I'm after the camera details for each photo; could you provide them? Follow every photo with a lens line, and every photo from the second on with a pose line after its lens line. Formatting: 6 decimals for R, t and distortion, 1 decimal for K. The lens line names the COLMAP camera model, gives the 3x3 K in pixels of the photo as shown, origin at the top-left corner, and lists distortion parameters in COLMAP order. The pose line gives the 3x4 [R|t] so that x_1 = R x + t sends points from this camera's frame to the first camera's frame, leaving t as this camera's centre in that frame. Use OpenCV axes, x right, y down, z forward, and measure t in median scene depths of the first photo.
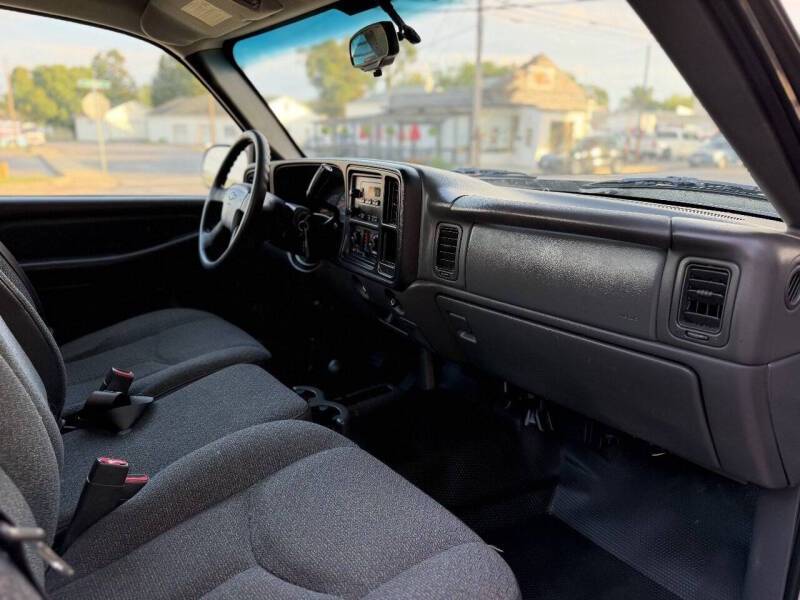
lens RADIAL K [[573.5, 0, 402.0], [0, 573.5, 305.7], [0, 0, 1]] dist [0.062939, -0.111668]
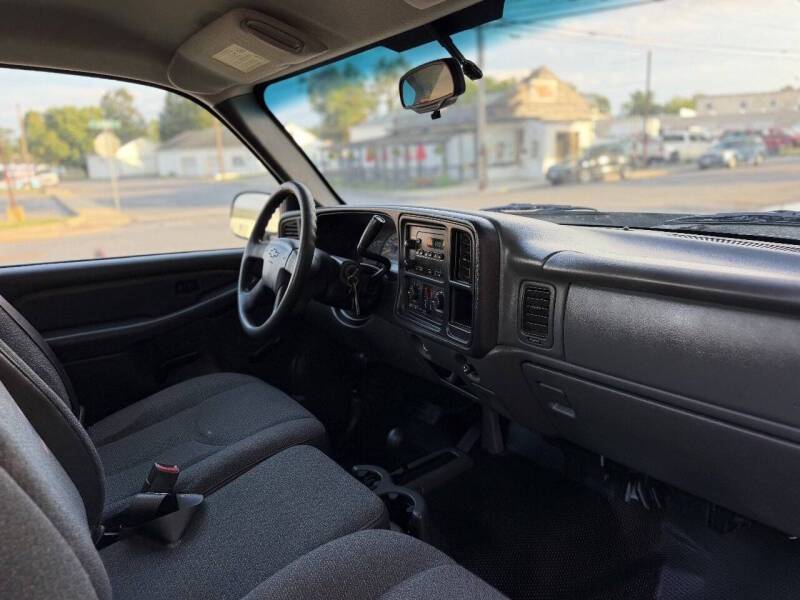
lens RADIAL K [[571.4, 0, 395.4], [0, 571.4, 296.1], [0, 0, 1]] dist [0.070498, -0.117141]
pose [[0.998059, -0.054902, -0.029392, -0.067576], [0.053512, 0.997499, -0.046176, -0.060061], [0.031854, 0.044514, 0.998501, 0.087005]]
